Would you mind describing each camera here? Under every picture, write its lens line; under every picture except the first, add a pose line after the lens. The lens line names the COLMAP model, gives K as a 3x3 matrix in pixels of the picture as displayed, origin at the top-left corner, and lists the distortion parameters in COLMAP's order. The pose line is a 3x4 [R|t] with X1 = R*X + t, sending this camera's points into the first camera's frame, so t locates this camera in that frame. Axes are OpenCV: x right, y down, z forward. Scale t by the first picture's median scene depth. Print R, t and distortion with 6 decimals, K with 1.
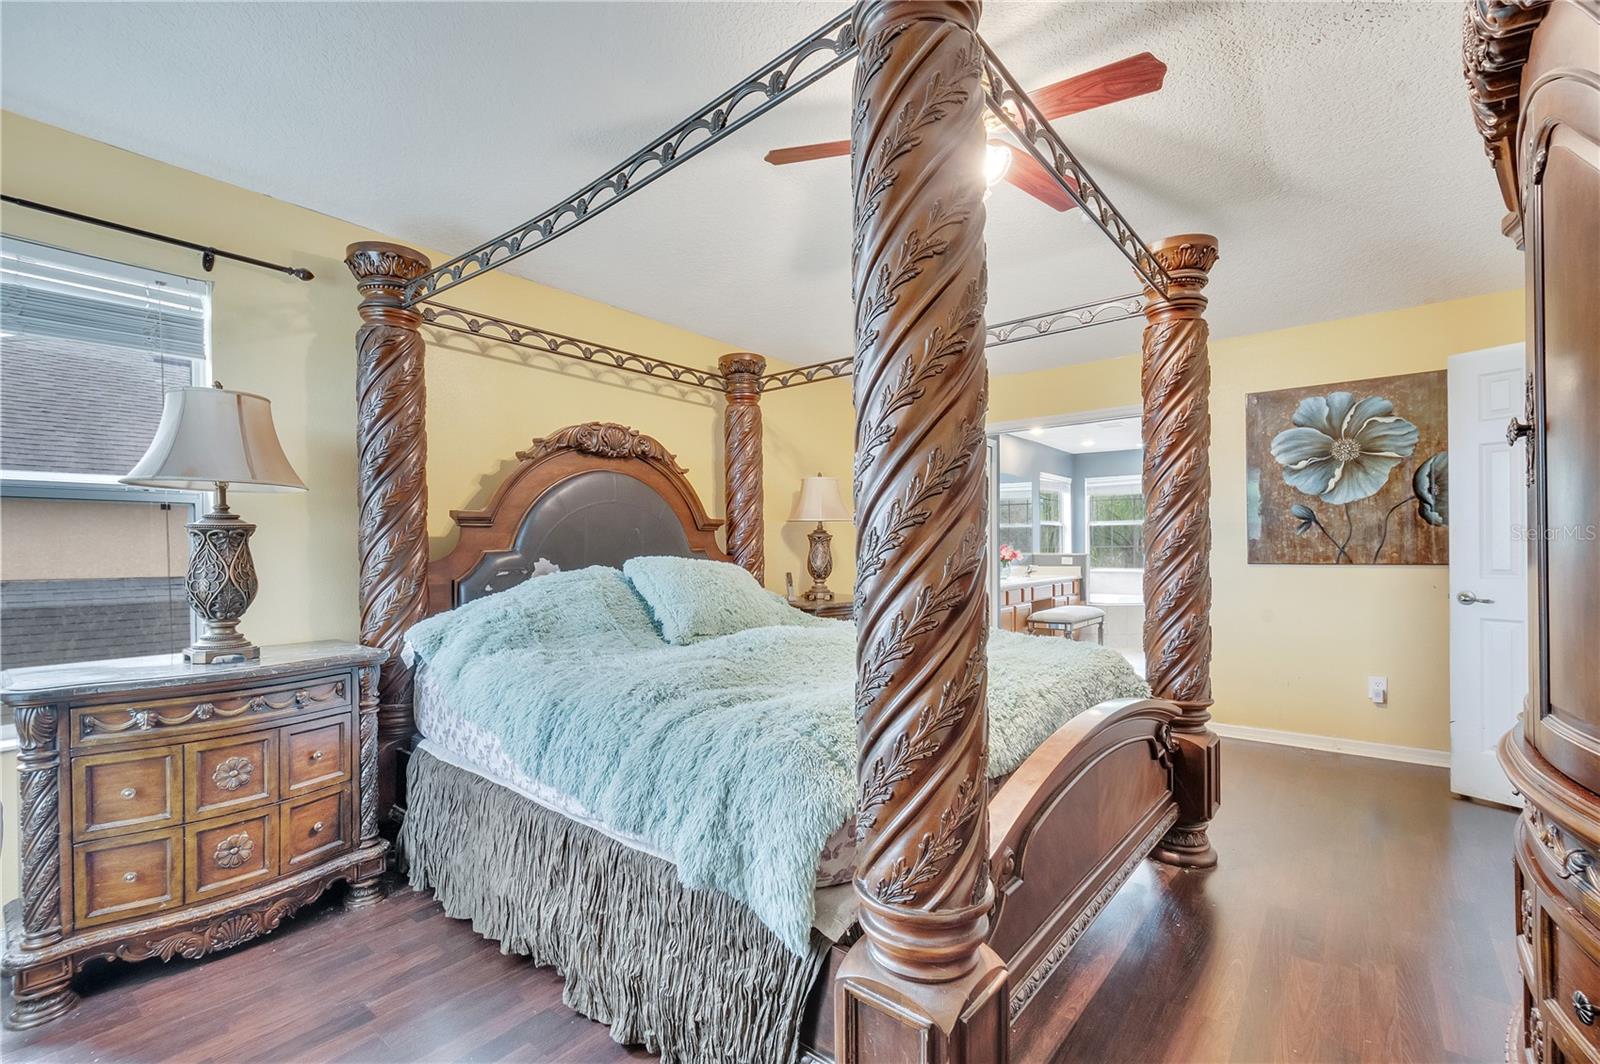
lens RADIAL K [[696.2, 0, 796.9], [0, 696.2, 554.4], [0, 0, 1]] dist [0.003269, -0.004421]
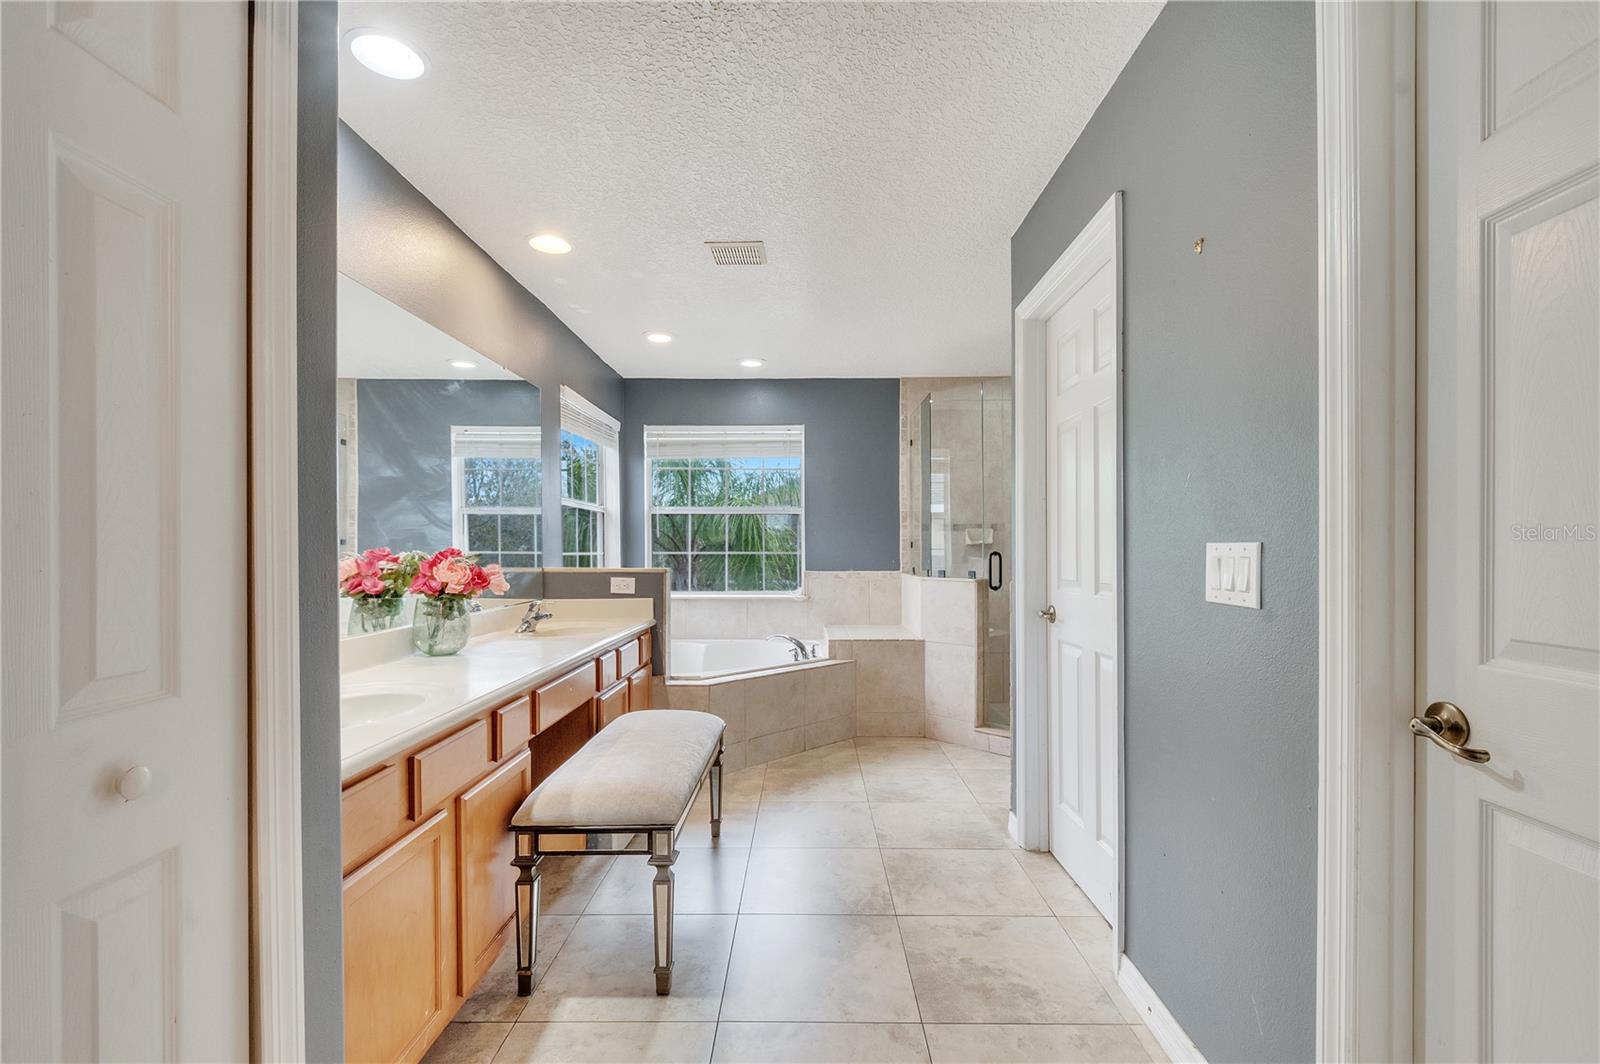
lens RADIAL K [[696.2, 0, 796.9], [0, 696.2, 554.4], [0, 0, 1]] dist [0.003269, -0.004421]
pose [[0.790978, -0.003718, 0.611834, 0.190302], [0.010040, 0.999926, -0.006903, -0.005624], [-0.611763, 0.011603, 0.790956, 0.538783]]
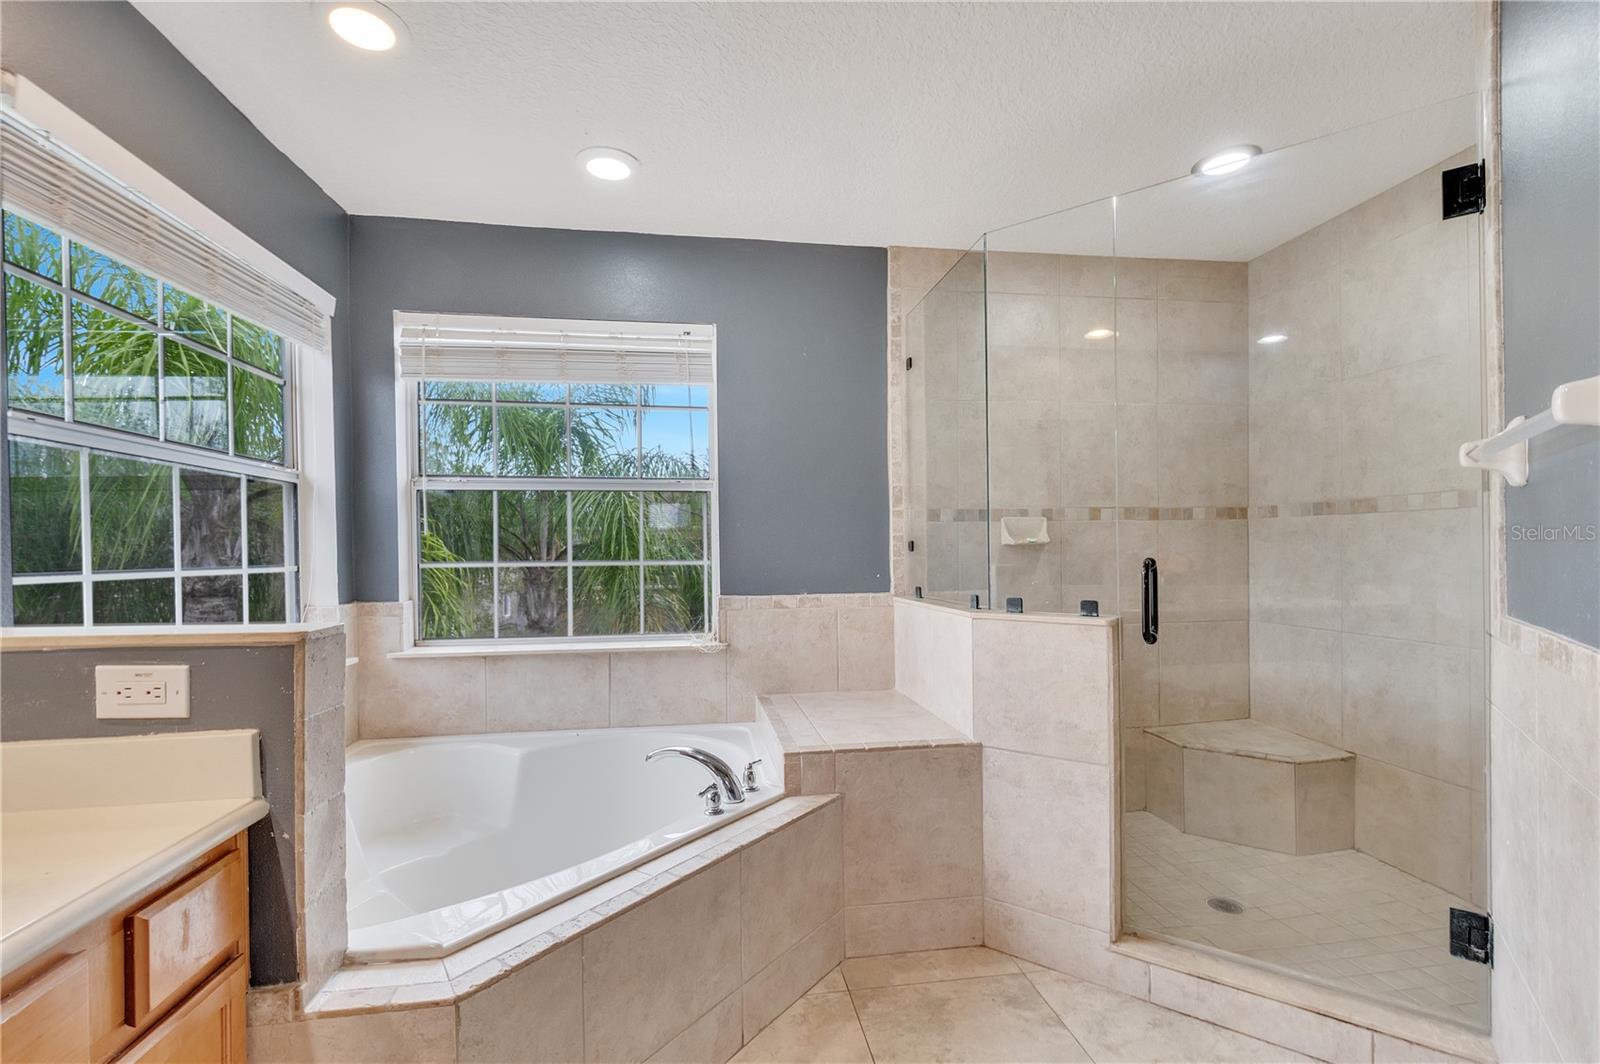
lens RADIAL K [[696.2, 0, 796.9], [0, 696.2, 554.4], [0, 0, 1]] dist [0.003269, -0.004421]
pose [[0.682273, -0.009420, 0.731037, 0.342652], [0.021310, 0.999748, -0.007006, -0.011378], [-0.730787, 0.020358, 0.682302, 0.750366]]
